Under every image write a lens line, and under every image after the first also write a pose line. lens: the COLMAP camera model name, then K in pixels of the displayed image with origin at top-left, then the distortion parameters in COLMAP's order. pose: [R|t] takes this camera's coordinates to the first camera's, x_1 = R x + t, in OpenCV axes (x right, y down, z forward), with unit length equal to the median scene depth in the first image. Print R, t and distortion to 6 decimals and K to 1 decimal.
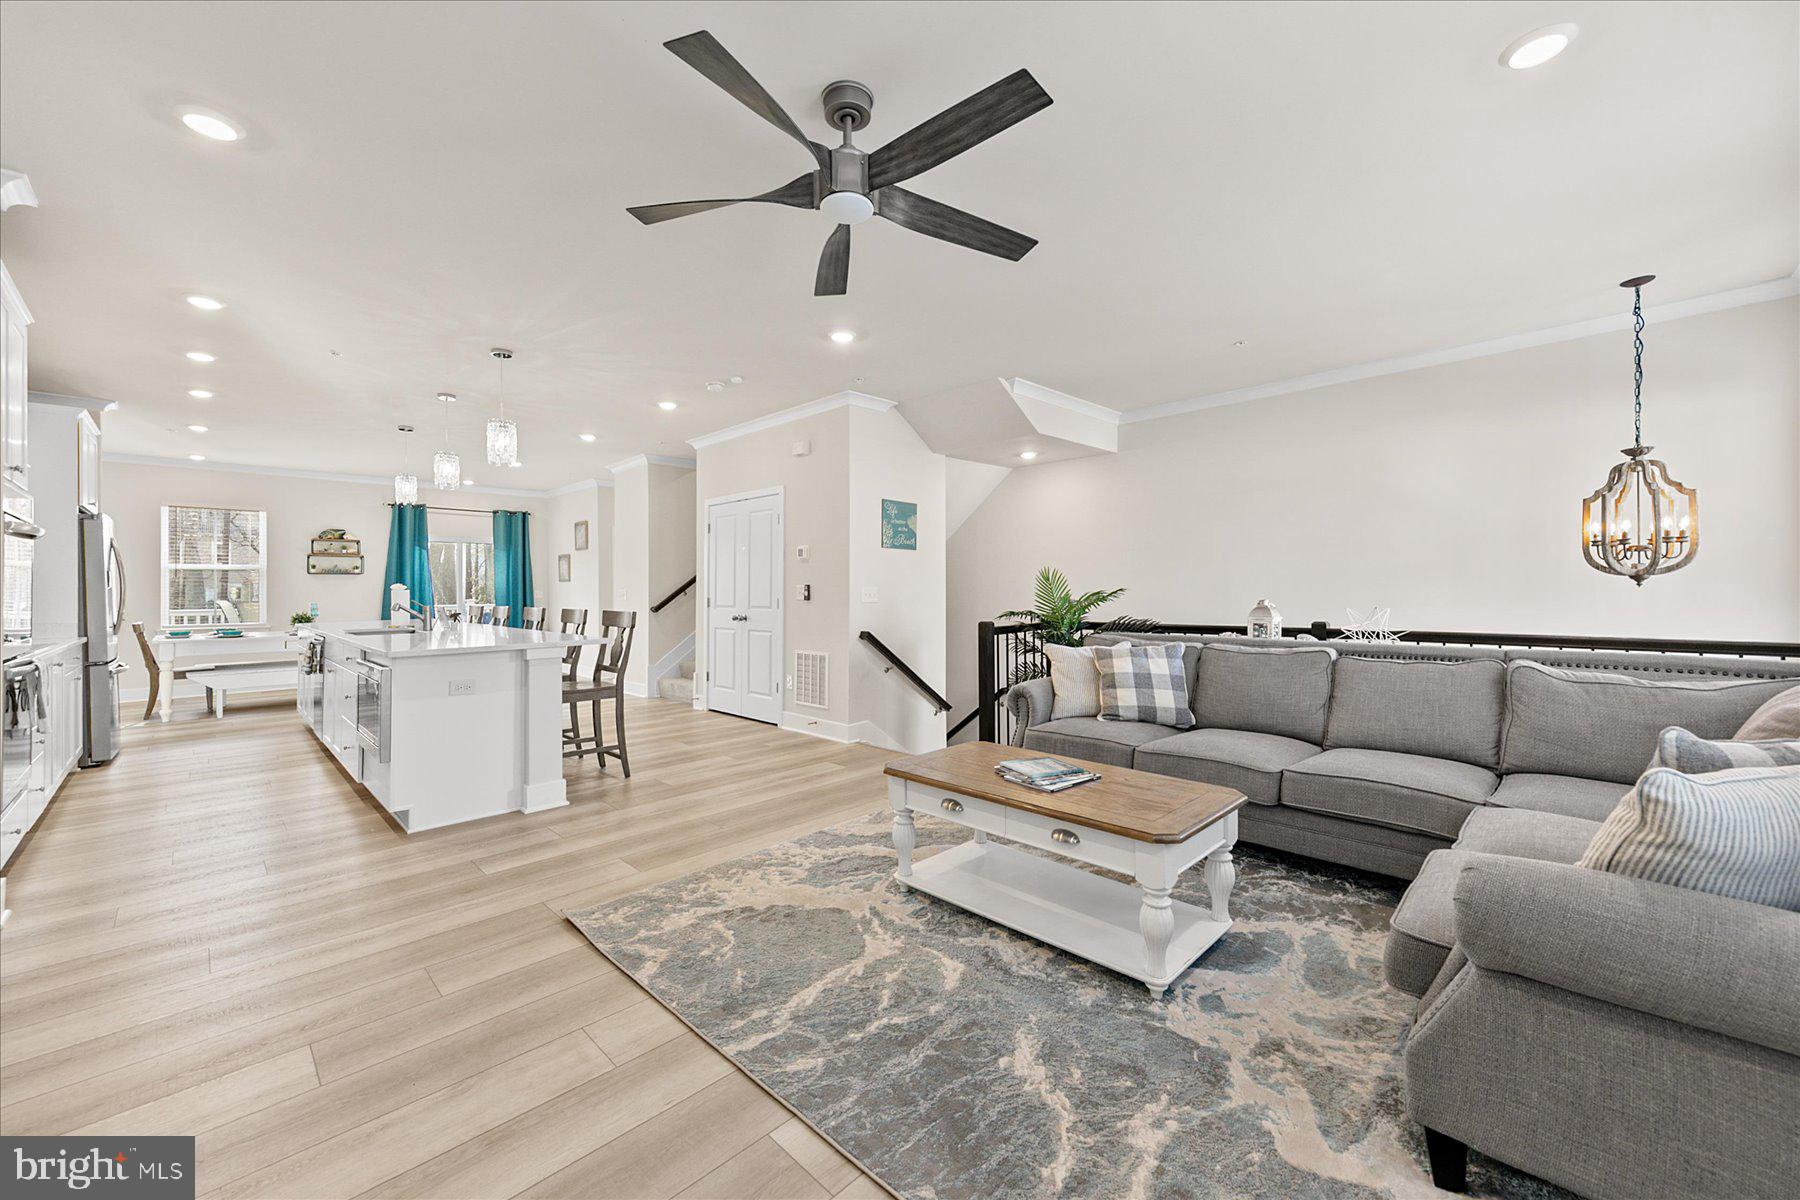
lens RADIAL K [[699.3, 0, 900.0], [0, 699.3, 600.0], [0, 0, 1]] dist [-0.000246, -0.000100]
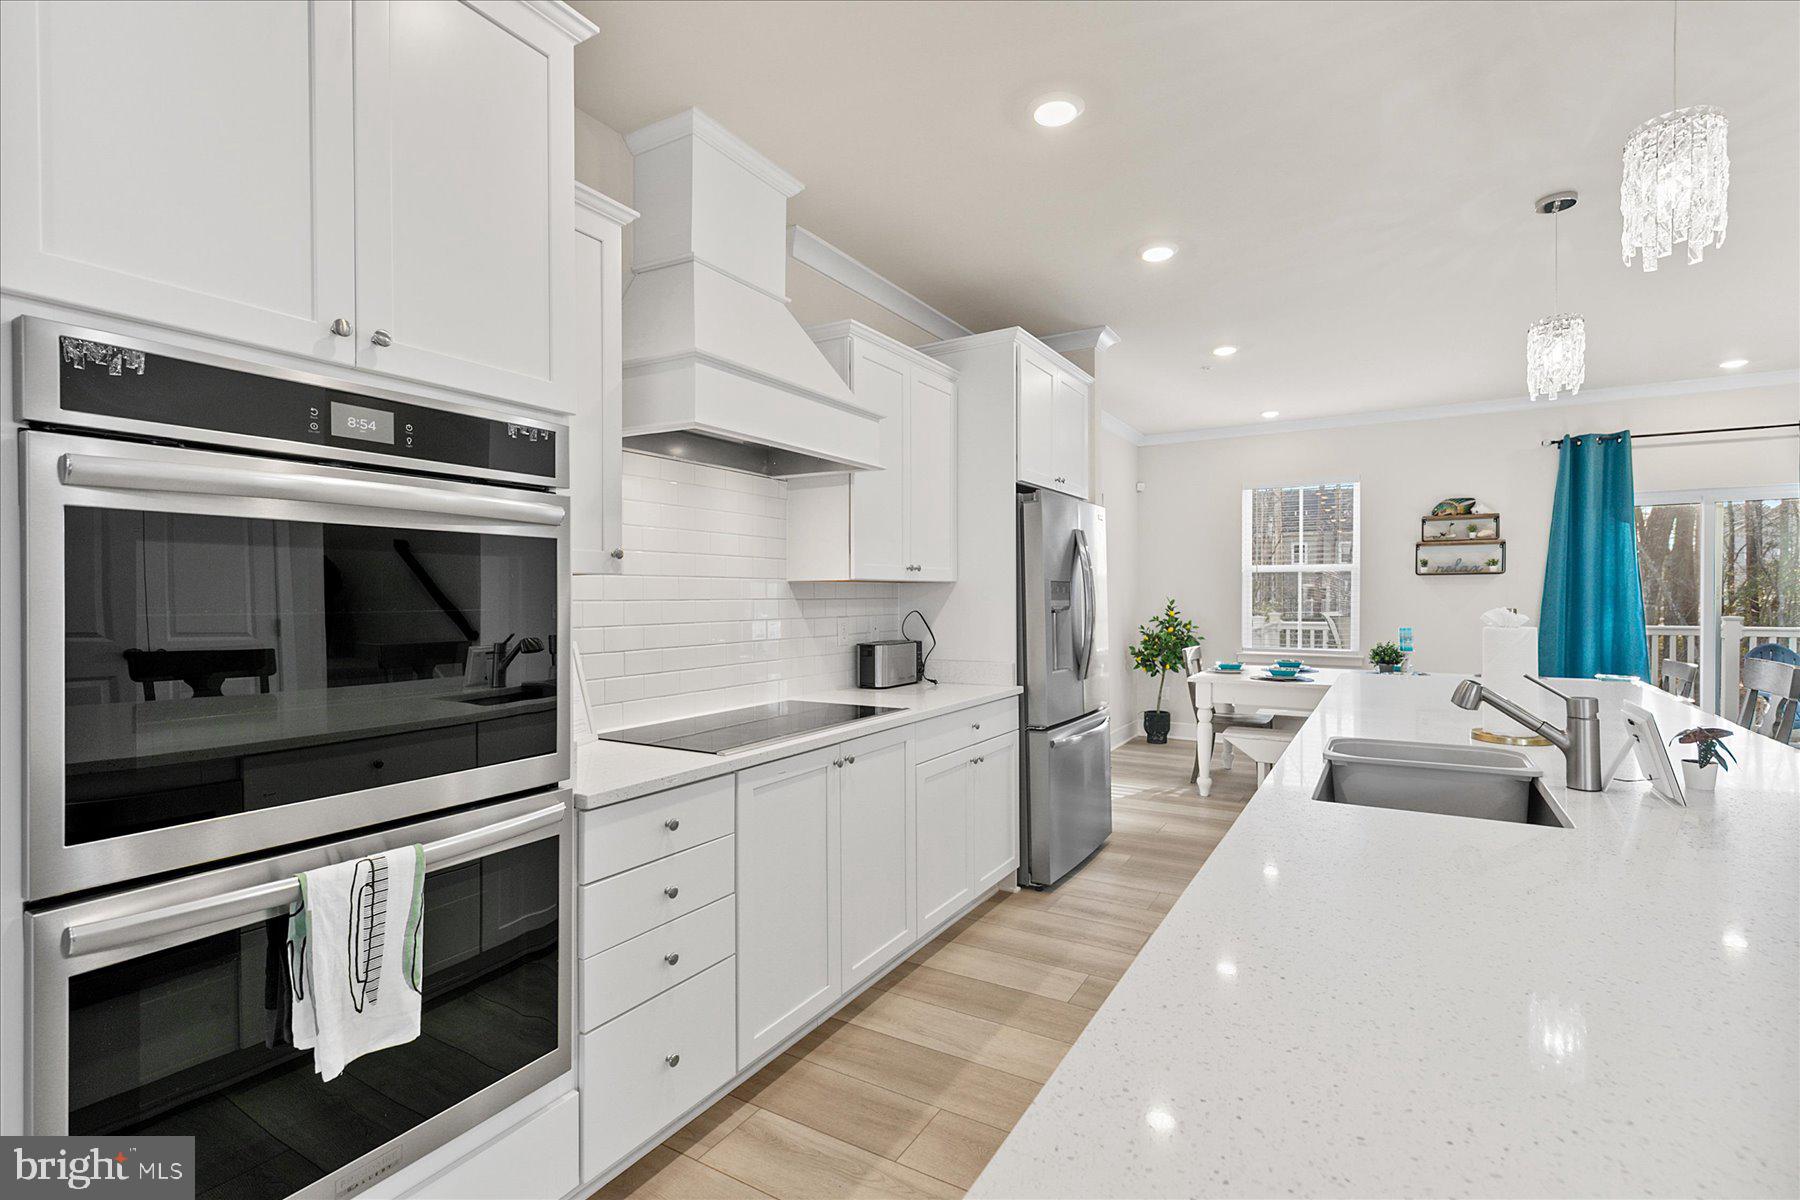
lens RADIAL K [[825.9, 0, 900.0], [0, 825.9, 600.0], [0, 0, 1]] dist [0.001452, 0.000247]
pose [[0.237078, 0.008017, -0.971458, -0.243841], [-0.008420, 0.999945, 0.006197, -0.016063], [0.971454, 0.006710, 0.237132, 0.381100]]
